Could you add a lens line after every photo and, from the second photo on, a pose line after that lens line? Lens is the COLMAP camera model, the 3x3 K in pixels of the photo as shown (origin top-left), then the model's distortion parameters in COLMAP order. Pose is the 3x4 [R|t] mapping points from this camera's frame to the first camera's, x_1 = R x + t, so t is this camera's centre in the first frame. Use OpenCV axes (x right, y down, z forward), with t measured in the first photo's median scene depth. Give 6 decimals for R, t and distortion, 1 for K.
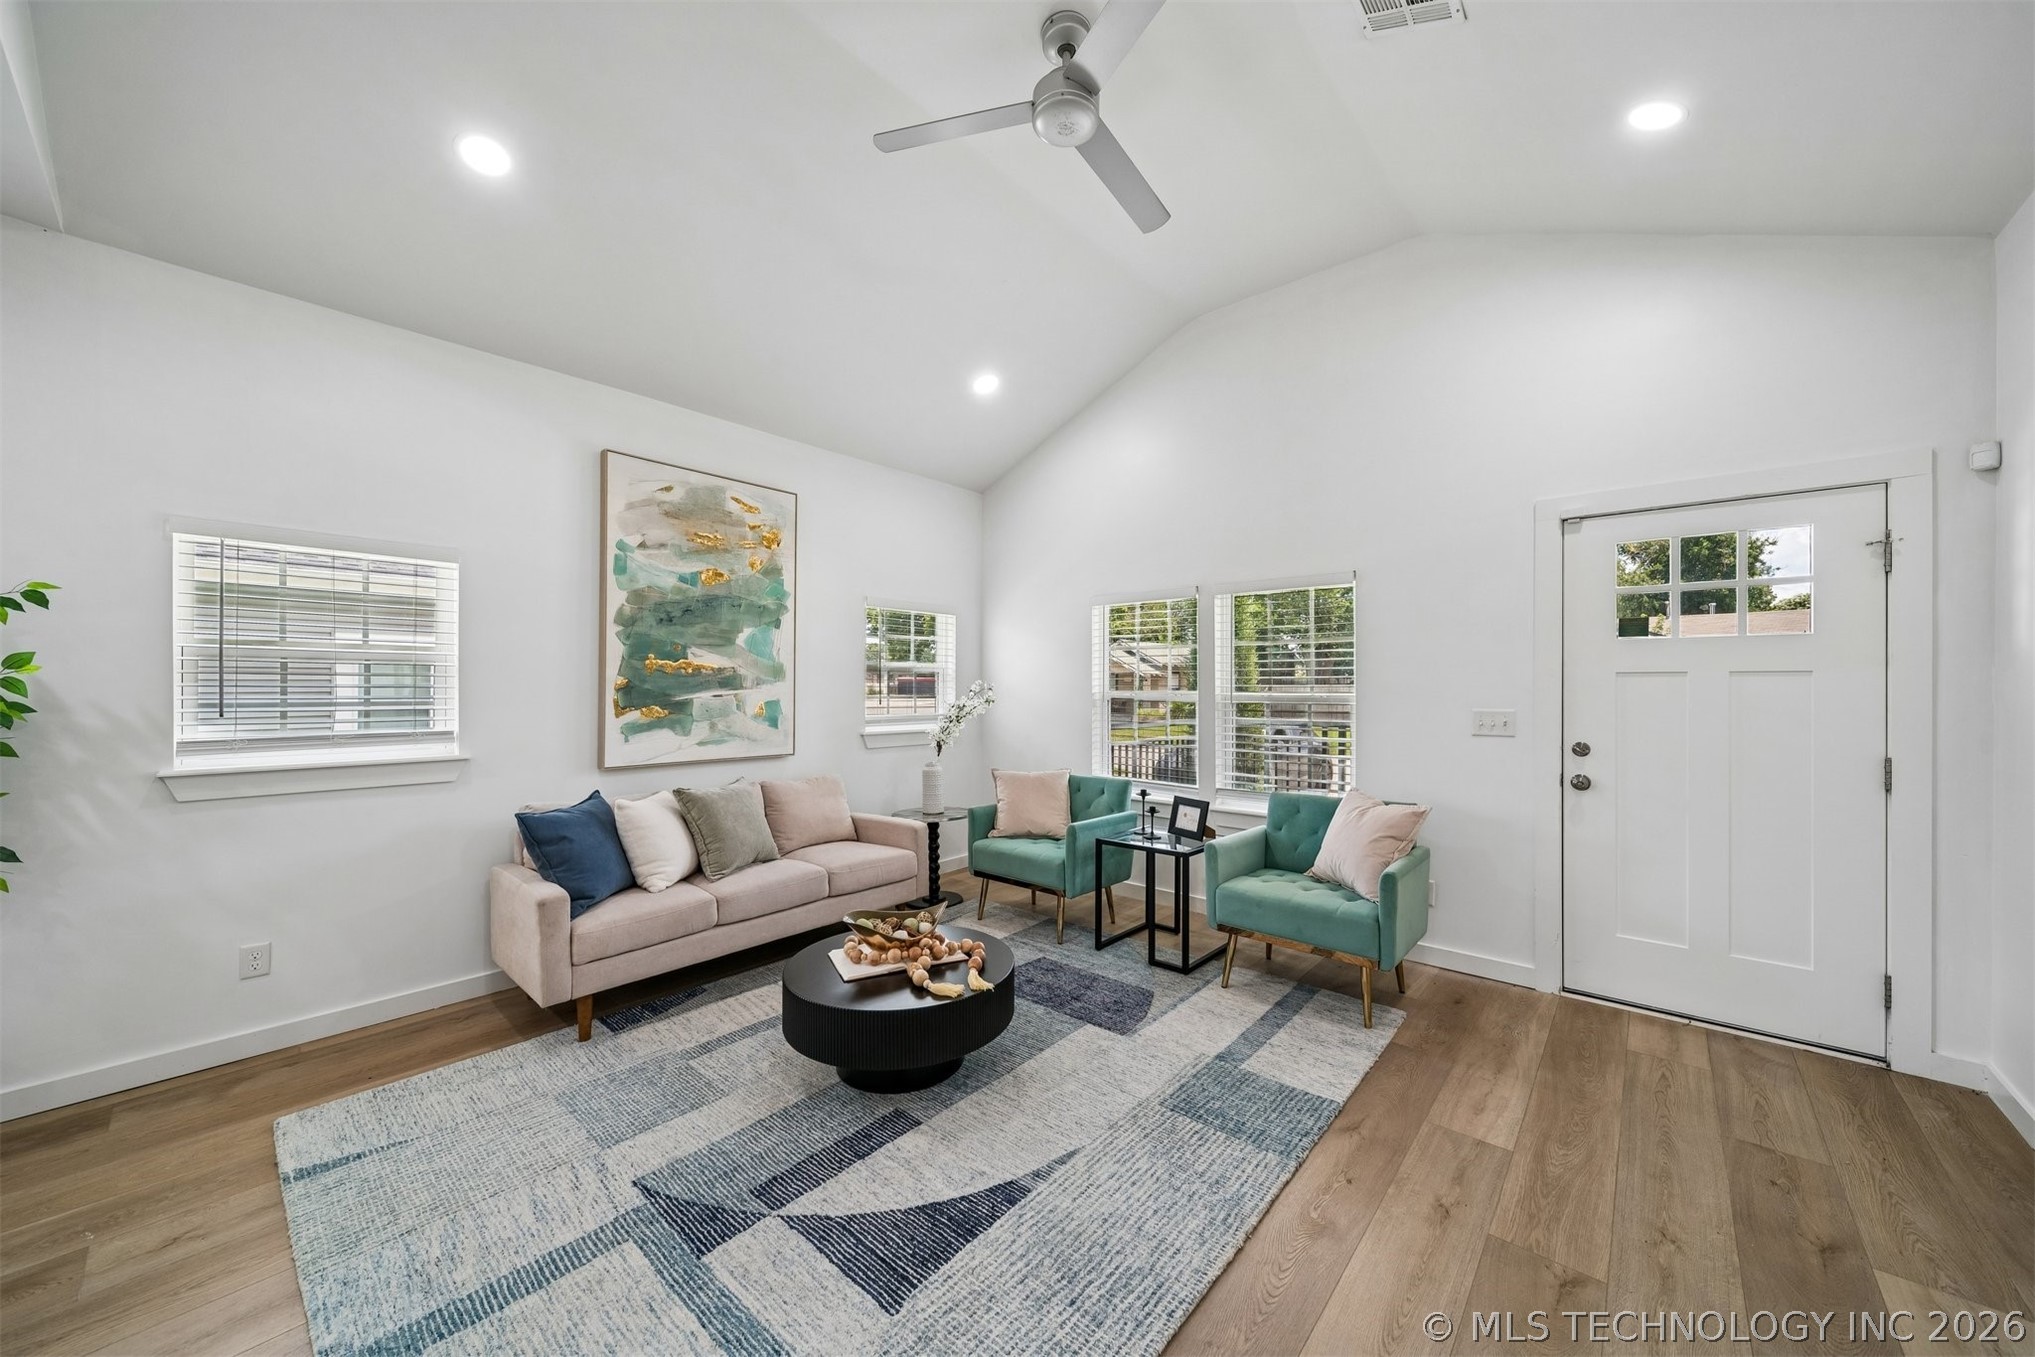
lens RADIAL K [[717.7, 0, 1026.2], [0, 717.7, 687.1], [0, 0, 1]] dist [0.000926, 0.000025]
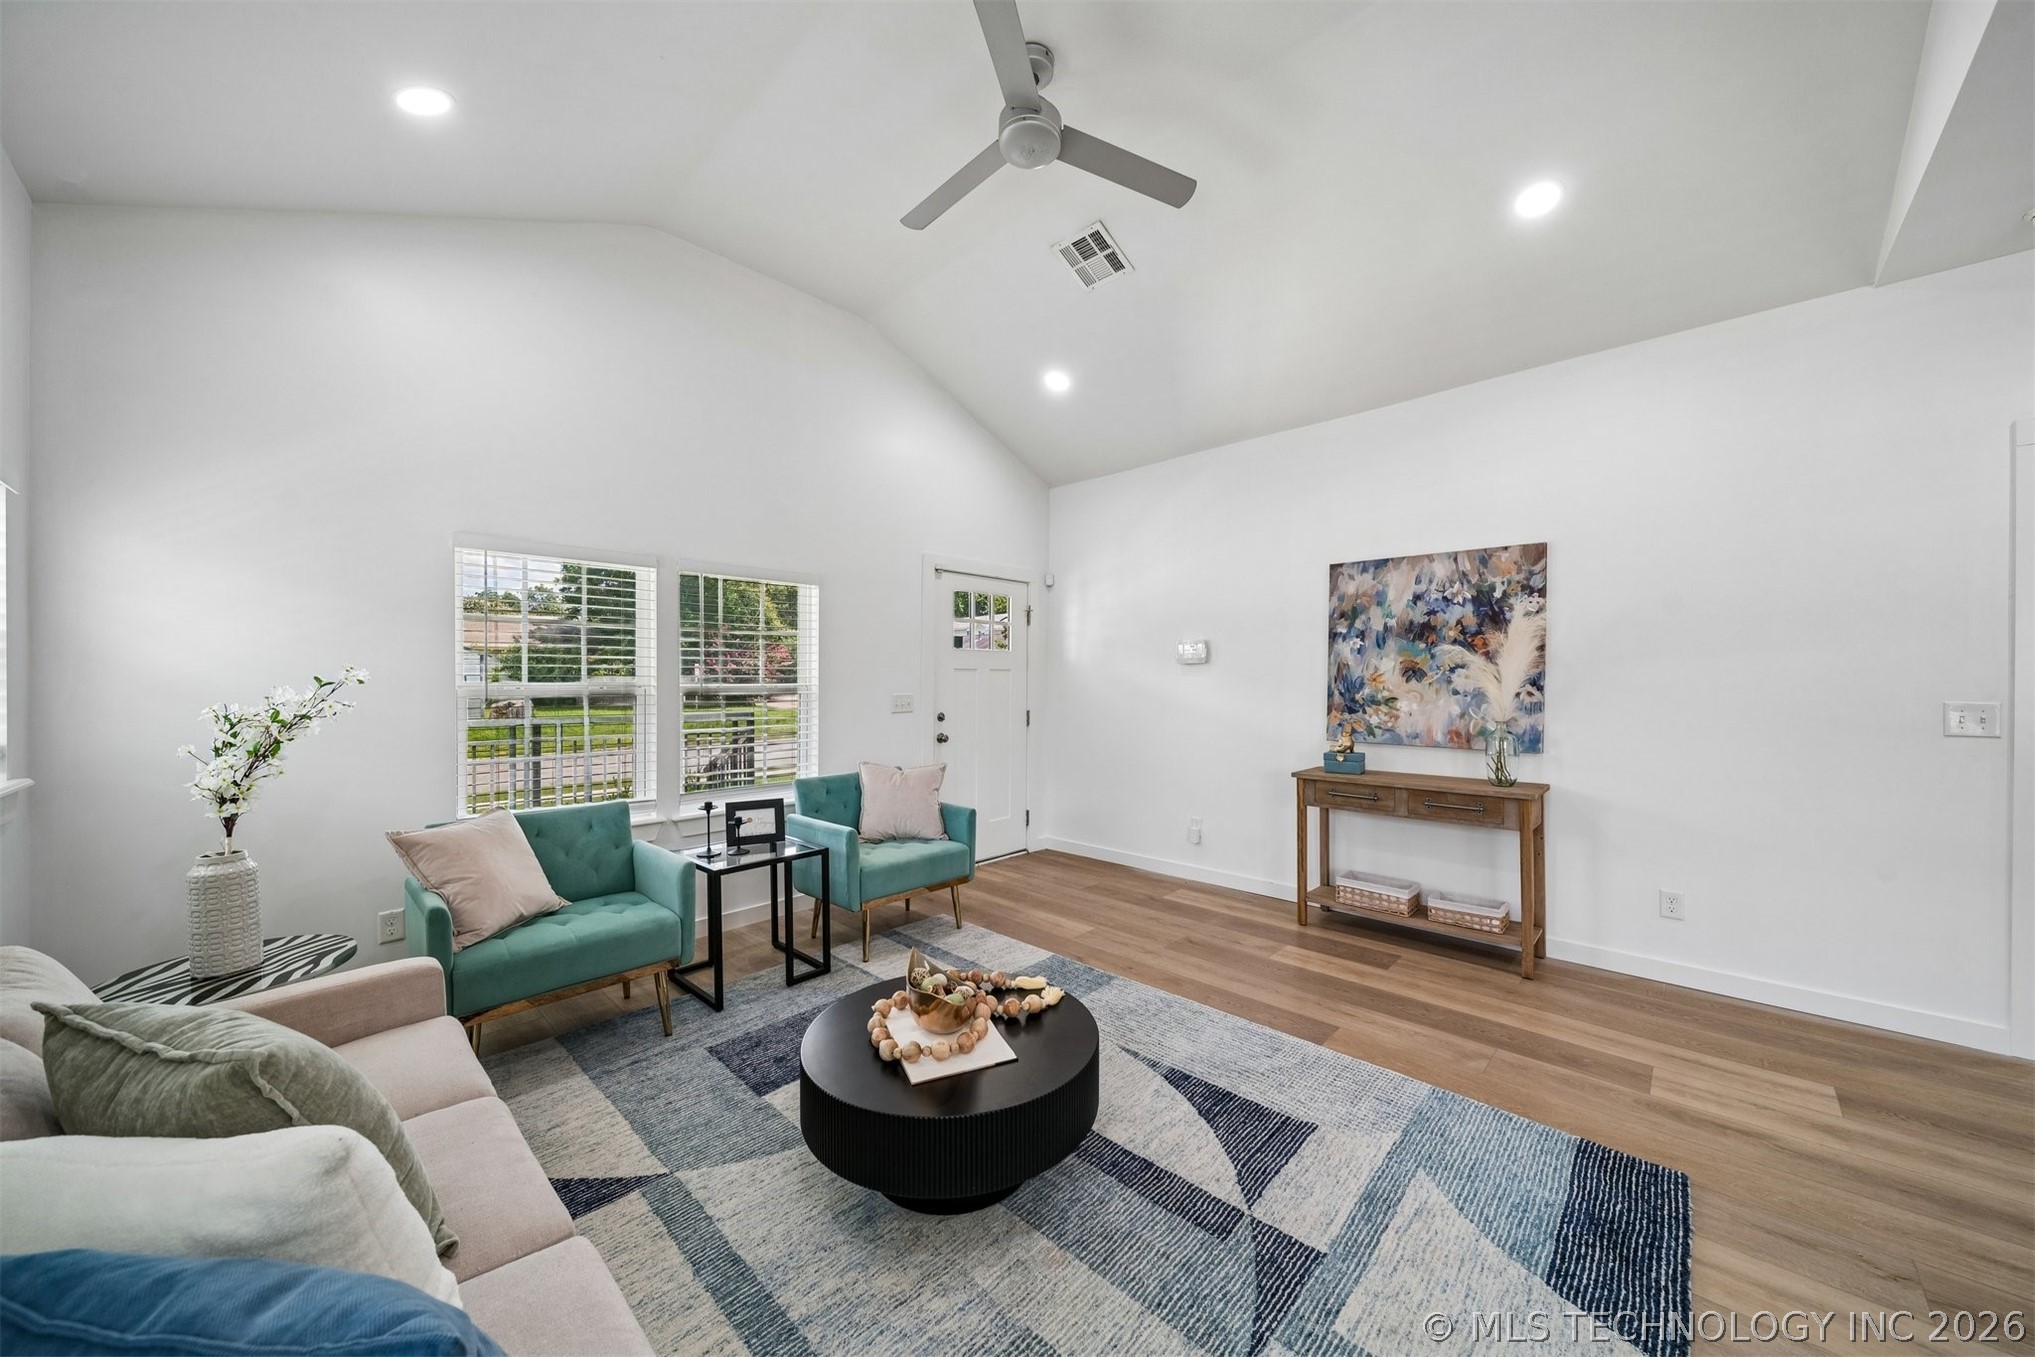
lens RADIAL K [[717.7, 0, 1026.2], [0, 717.7, 687.1], [0, 0, 1]] dist [0.000926, 0.000025]
pose [[0.043164, -0.010883, 0.999009, -0.838849], [0.002134, 0.999939, 0.010801, 0.004972], [-0.999066, 0.001665, 0.043185, 0.792224]]
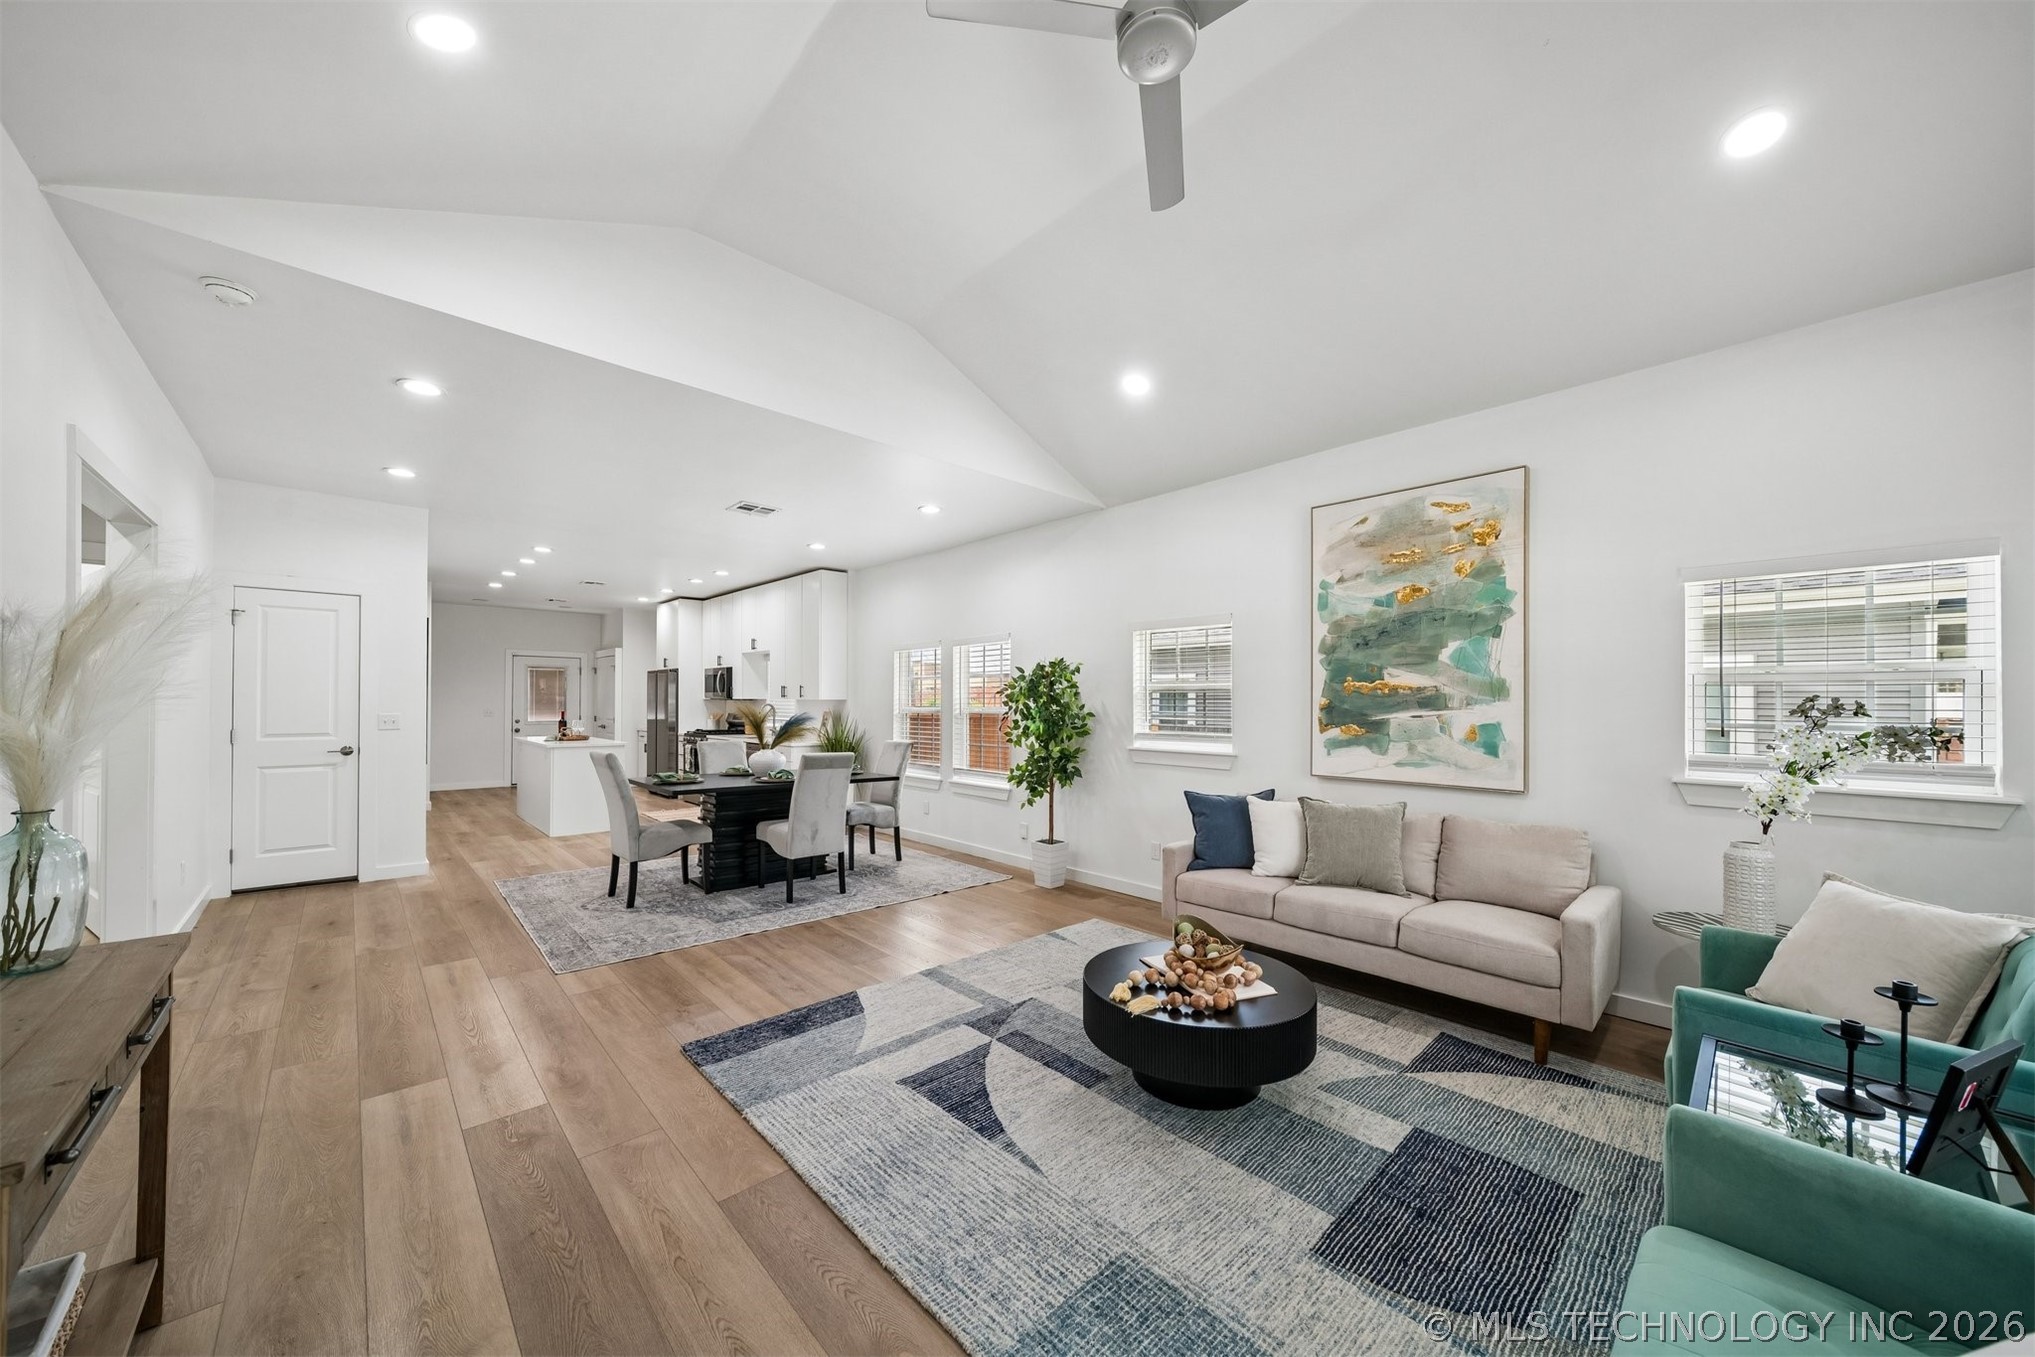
lens RADIAL K [[709.9, 0, 1026.1], [0, 709.9, 699.6], [0, 0, 1]] dist [-0.001280, -0.000085]
pose [[-0.094862, -0.011602, -0.995423, 0.752013], [-0.006296, 0.999919, -0.011055, 0.004505], [0.995471, 0.005218, -0.094927, 0.764628]]
